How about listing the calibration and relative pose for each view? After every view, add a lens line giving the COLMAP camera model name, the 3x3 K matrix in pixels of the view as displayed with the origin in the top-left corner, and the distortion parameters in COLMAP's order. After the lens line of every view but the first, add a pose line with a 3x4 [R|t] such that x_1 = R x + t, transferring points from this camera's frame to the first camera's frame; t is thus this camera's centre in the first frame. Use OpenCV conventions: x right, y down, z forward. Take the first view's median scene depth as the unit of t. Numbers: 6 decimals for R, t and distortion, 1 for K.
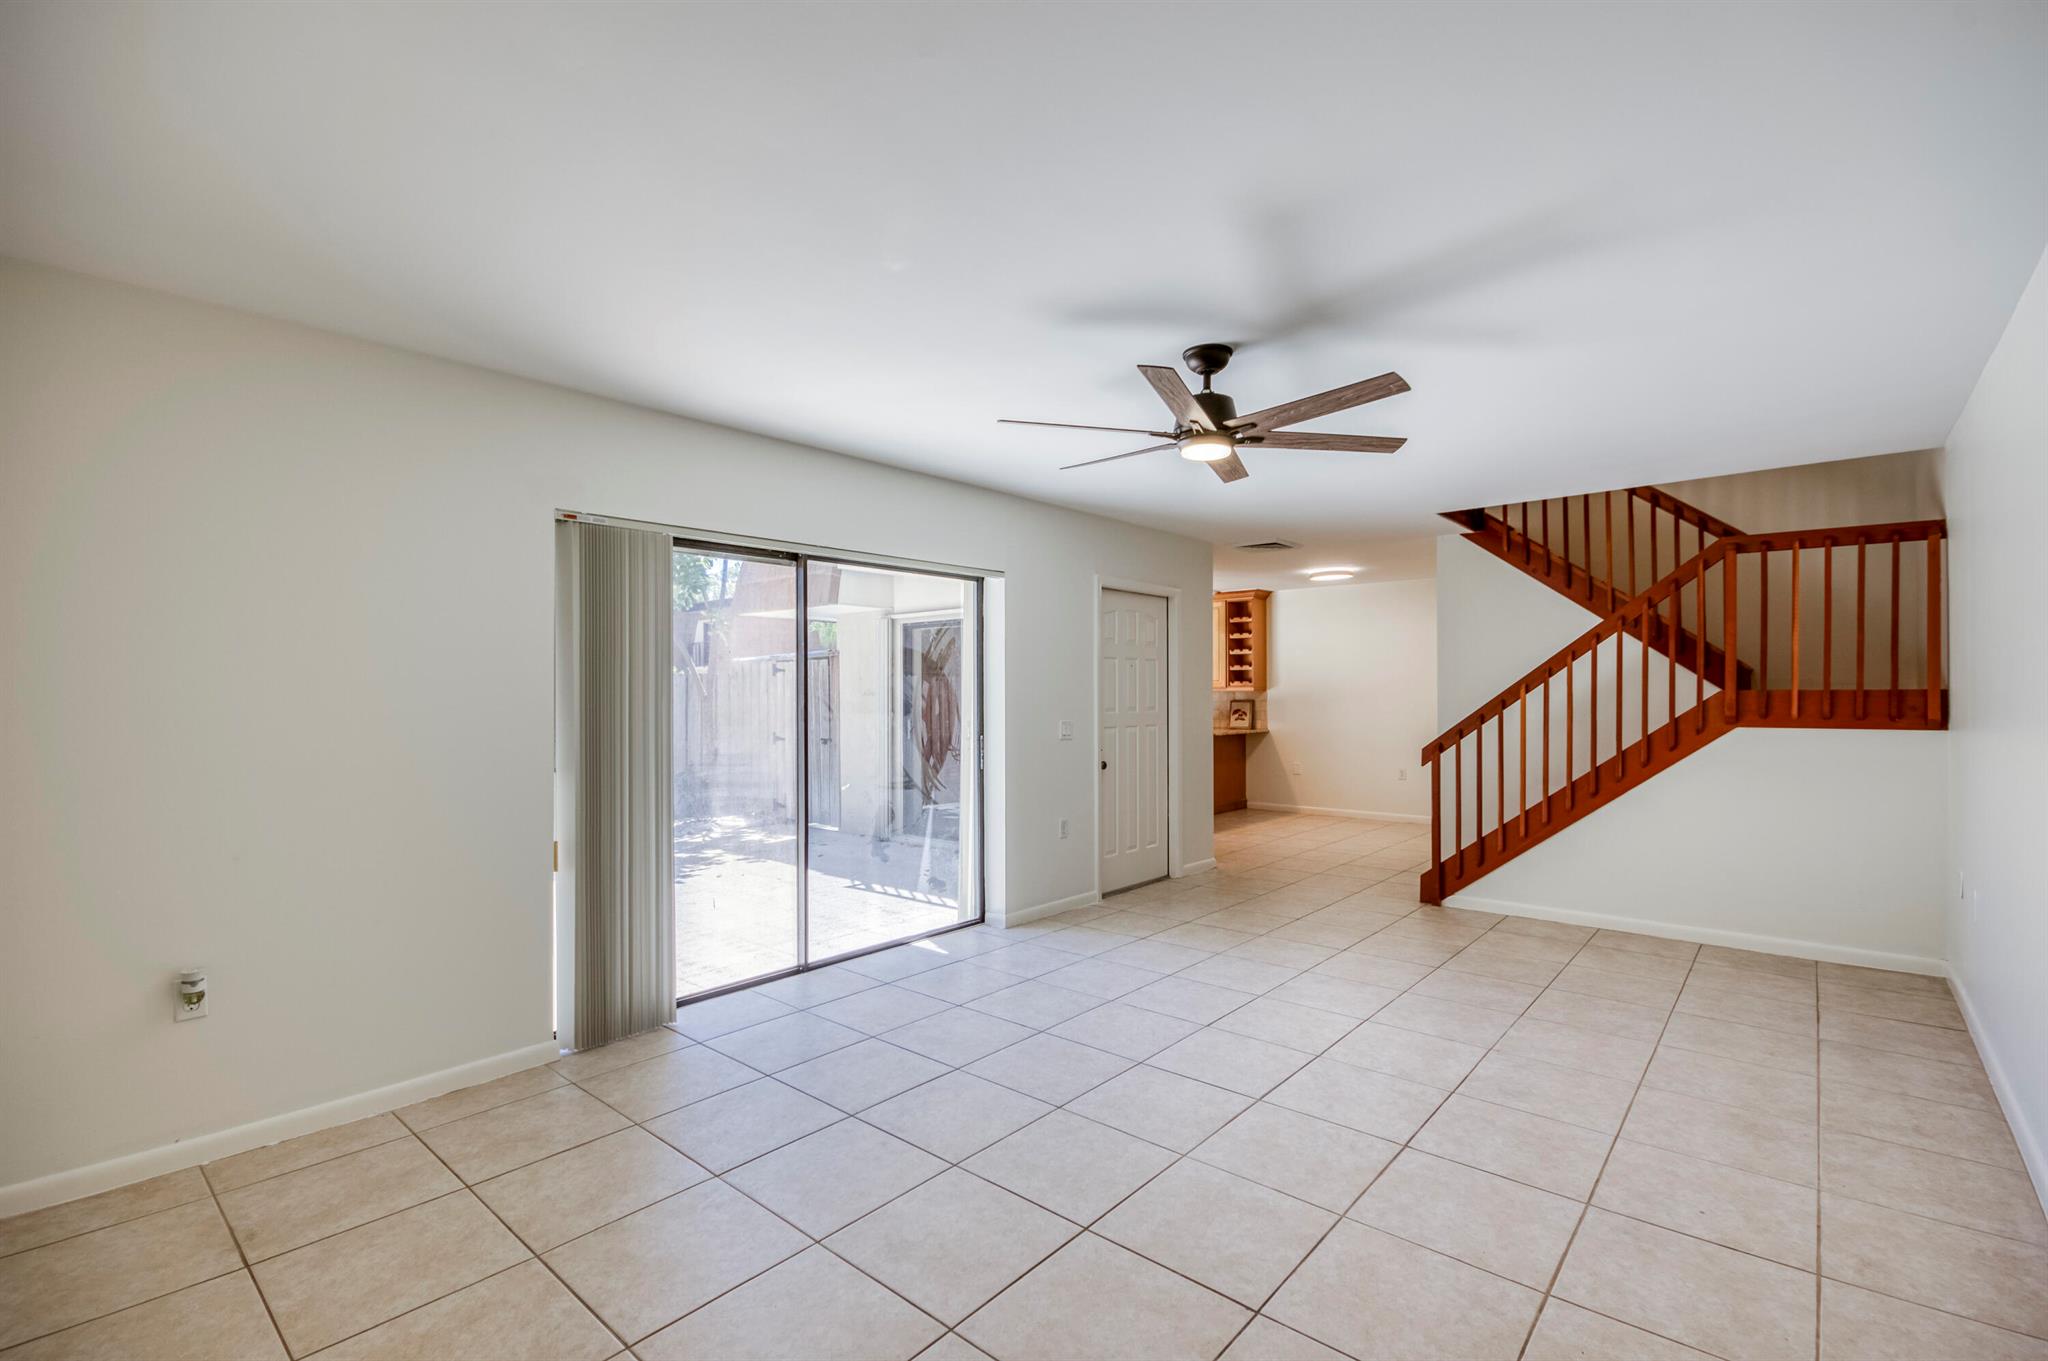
lens RADIAL K [[926.3, 0, 1024.0], [0, 926.3, 680.5], [0, 0, 1]] dist [0.000438, -0.011174]
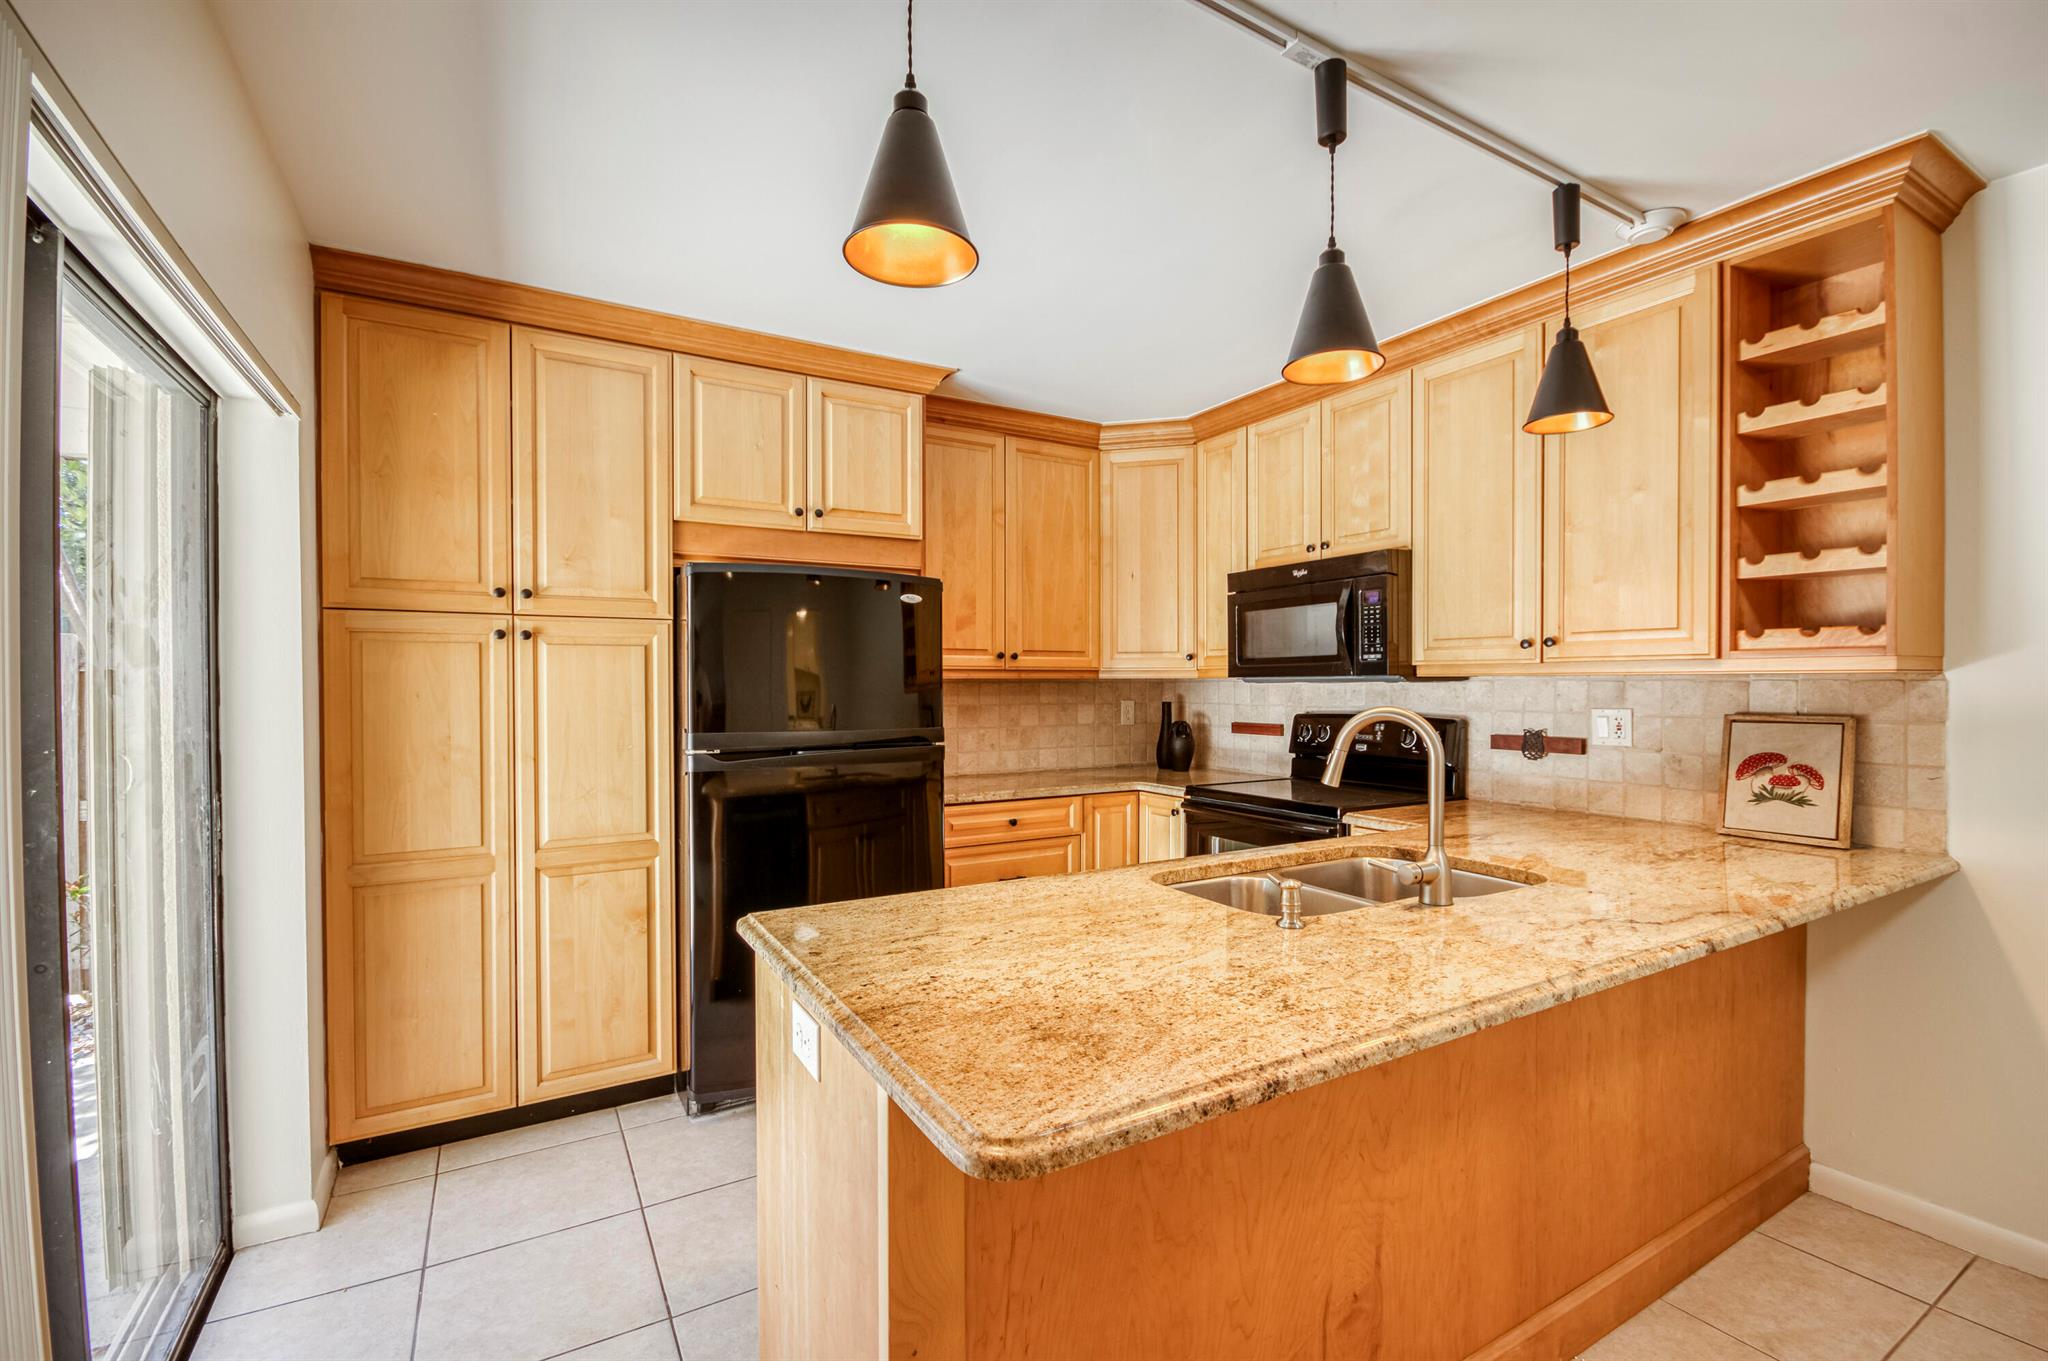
lens RADIAL K [[905.0, 0, 1033.2], [0, 905.0, 687.1], [0, 0, 1]] dist [-0.010867, 0.000178]
pose [[0.945370, 0.003874, -0.325978, 0.133607], [0.000324, 0.999918, 0.012821, 0.011921], [0.326001, -0.012226, 0.945291, 0.740520]]
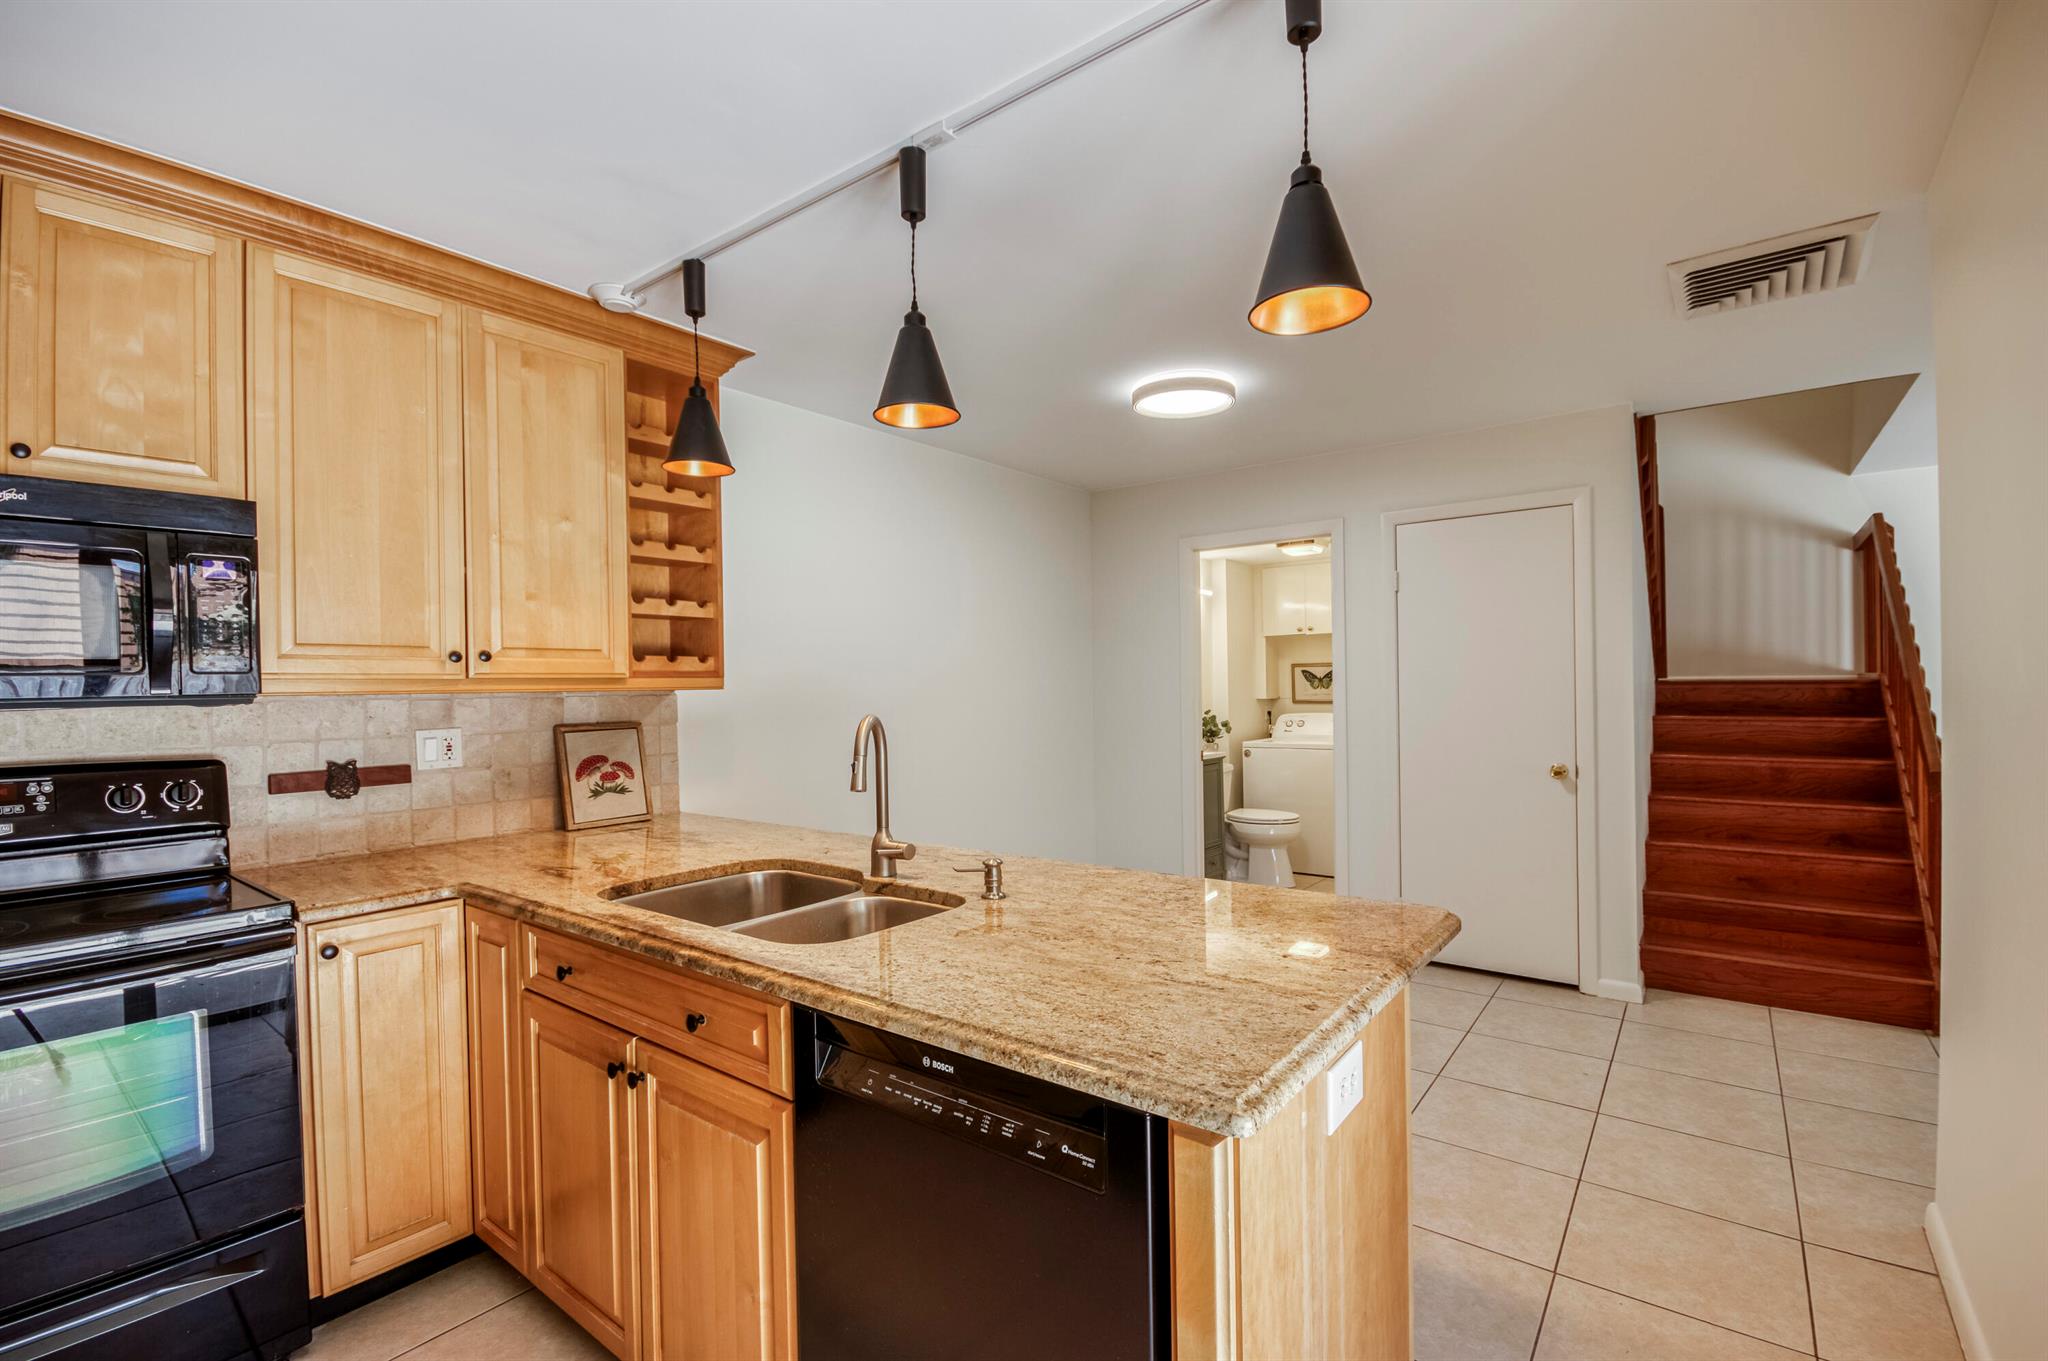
lens RADIAL K [[926.3, 0, 1024.0], [0, 926.3, 680.5], [0, 0, 1]] dist [0.000438, -0.011174]
pose [[-0.060298, 0.010638, 0.998124, -0.052749], [0.012907, 0.999868, -0.009877, 0.012918], [-0.998097, 0.012287, -0.060428, 0.897026]]
